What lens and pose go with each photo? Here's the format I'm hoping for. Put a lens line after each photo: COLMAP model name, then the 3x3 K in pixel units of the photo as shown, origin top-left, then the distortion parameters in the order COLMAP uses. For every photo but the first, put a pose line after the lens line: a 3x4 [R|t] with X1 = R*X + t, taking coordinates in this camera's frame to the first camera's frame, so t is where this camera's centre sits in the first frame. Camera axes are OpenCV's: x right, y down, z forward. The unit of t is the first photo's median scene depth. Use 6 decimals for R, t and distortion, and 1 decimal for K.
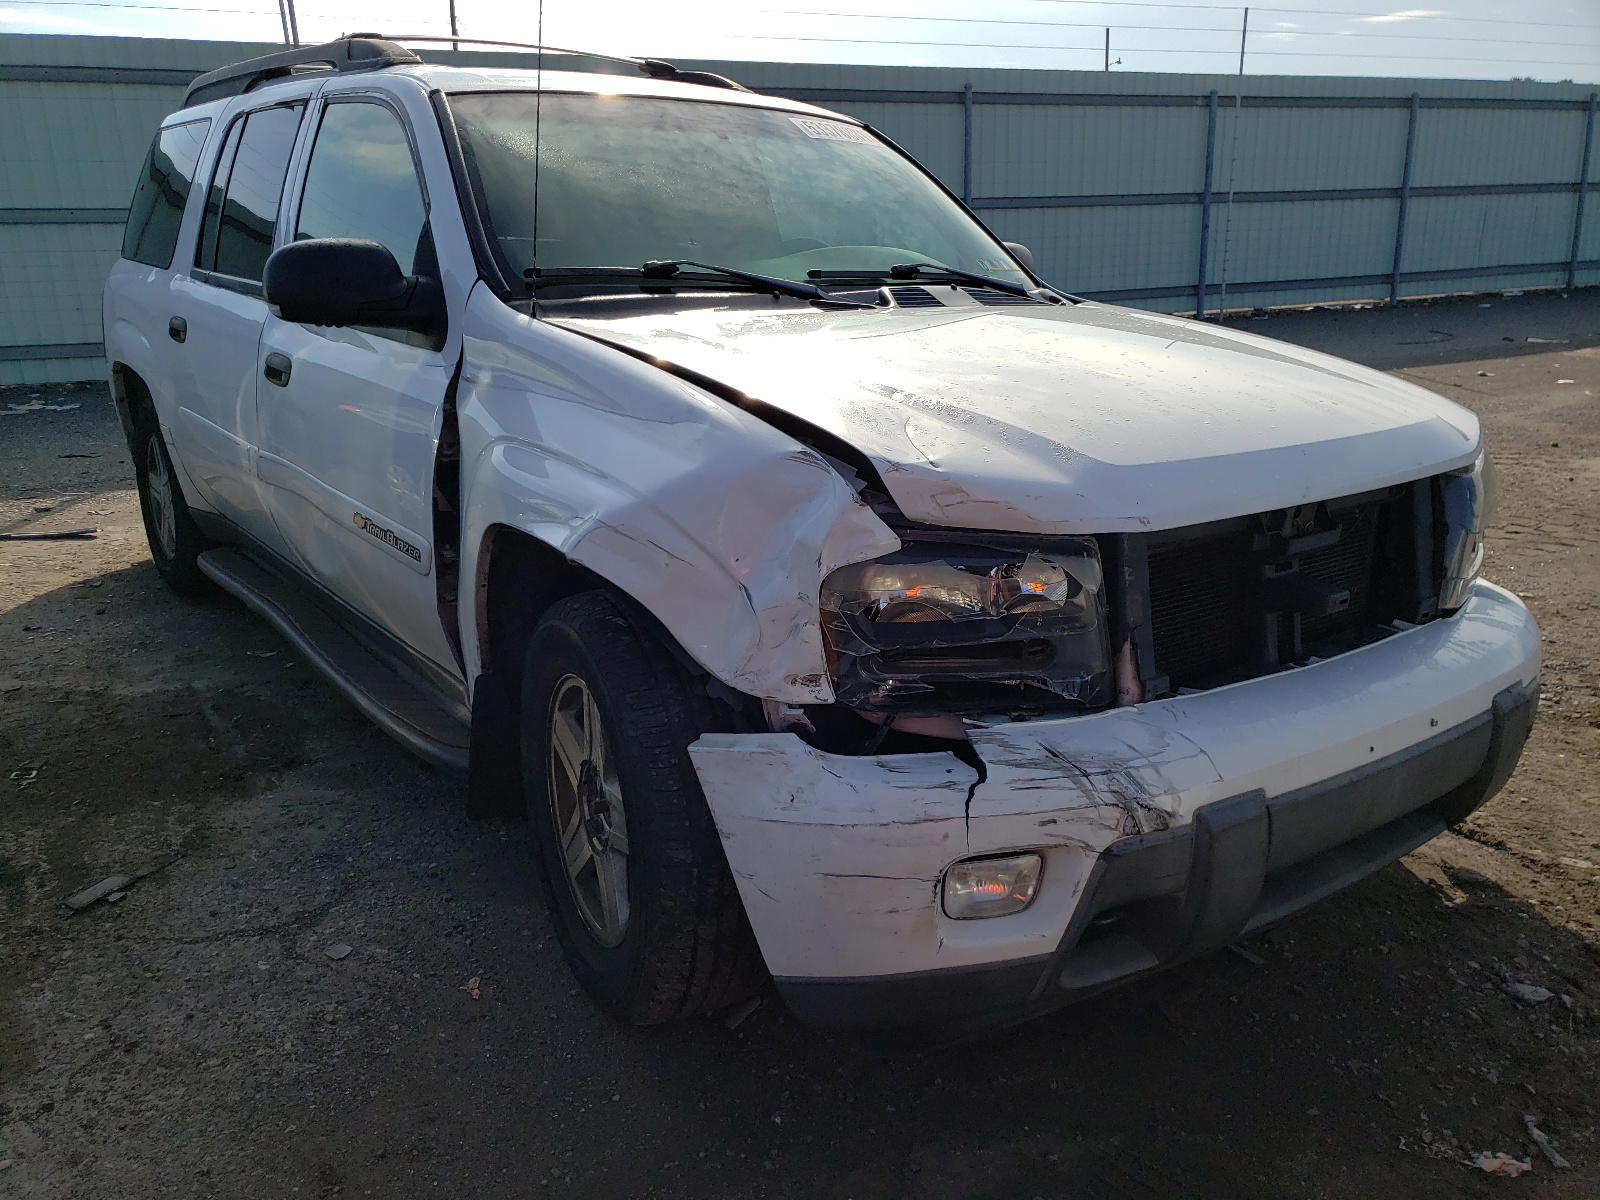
lens RADIAL K [[1240.8, 0, 800.0], [0, 1240.8, 600.0], [0, 0, 1]] dist [0.068680, -0.101036]
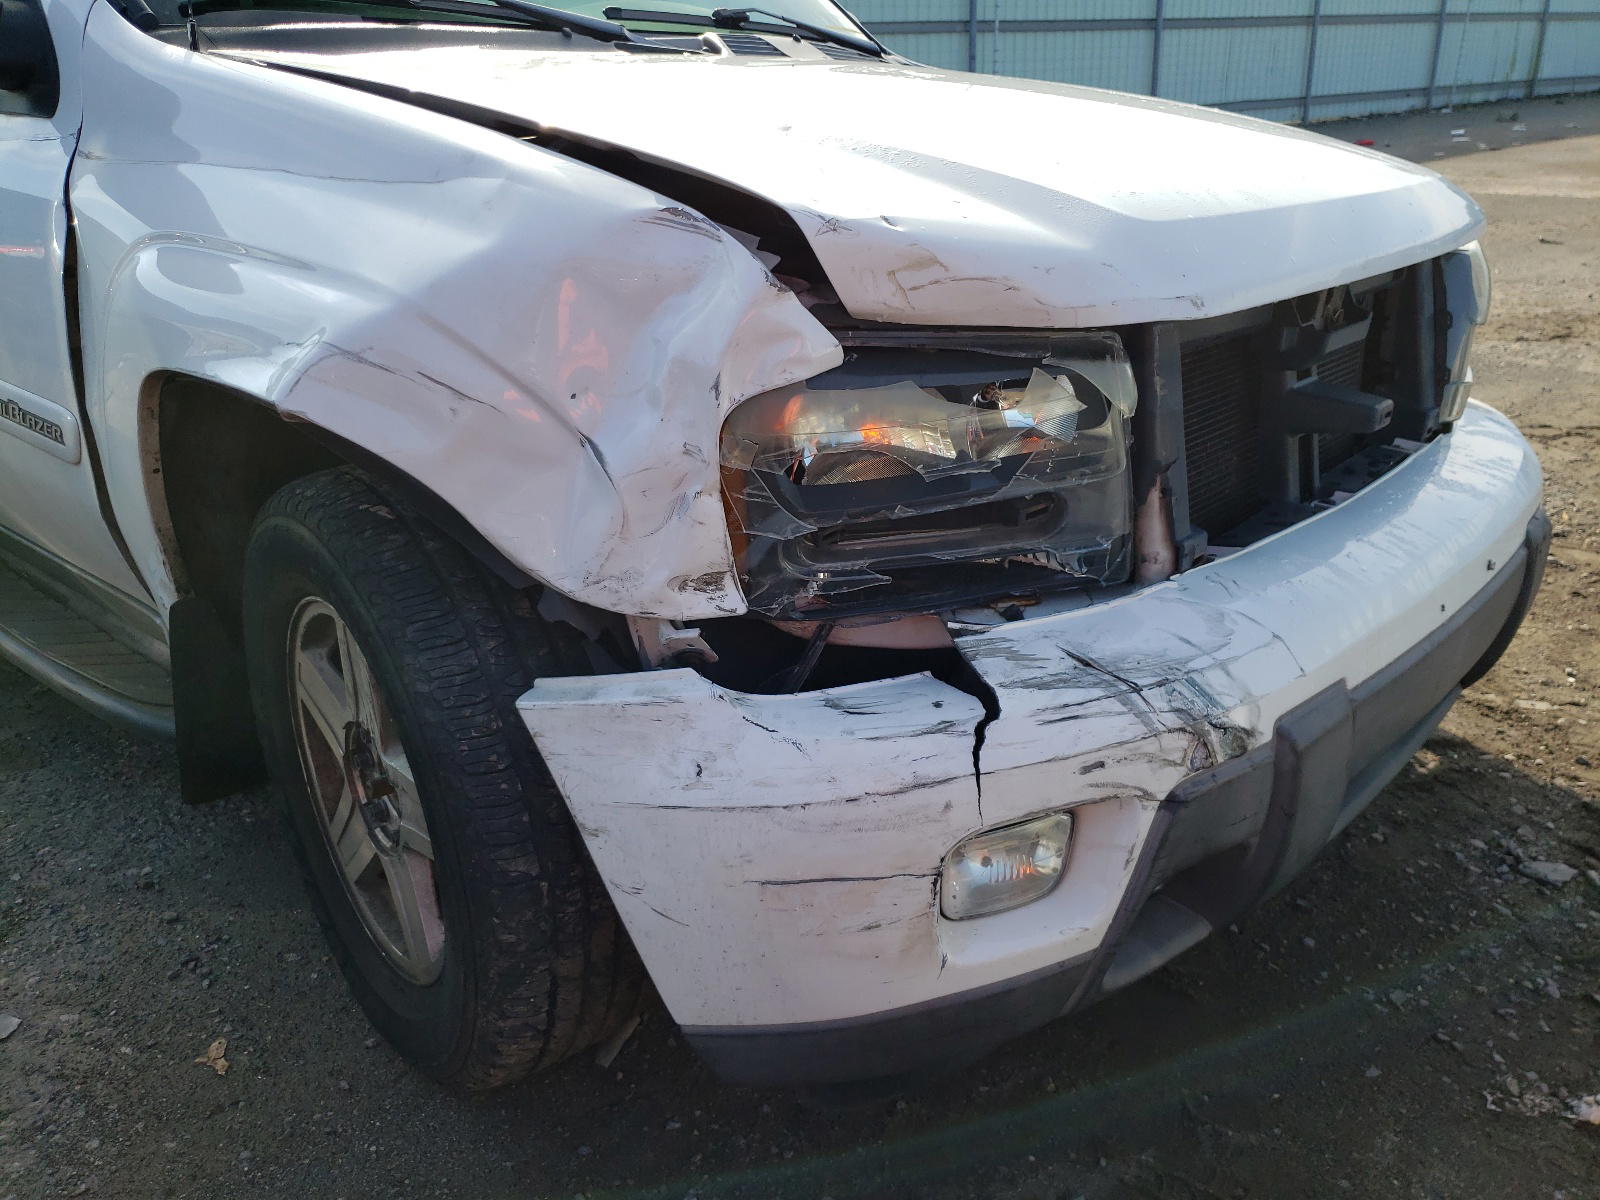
lens RADIAL K [[1196.5, 0, 800.0], [0, 1196.5, 600.0], [0, 0, 1]] dist [0.015616, 0.008882]
pose [[0.978631, -0.086408, 0.186589, -0.059140], [0.066204, 0.991508, 0.111932, 0.007887], [-0.194676, -0.097187, 0.976041, 0.383575]]
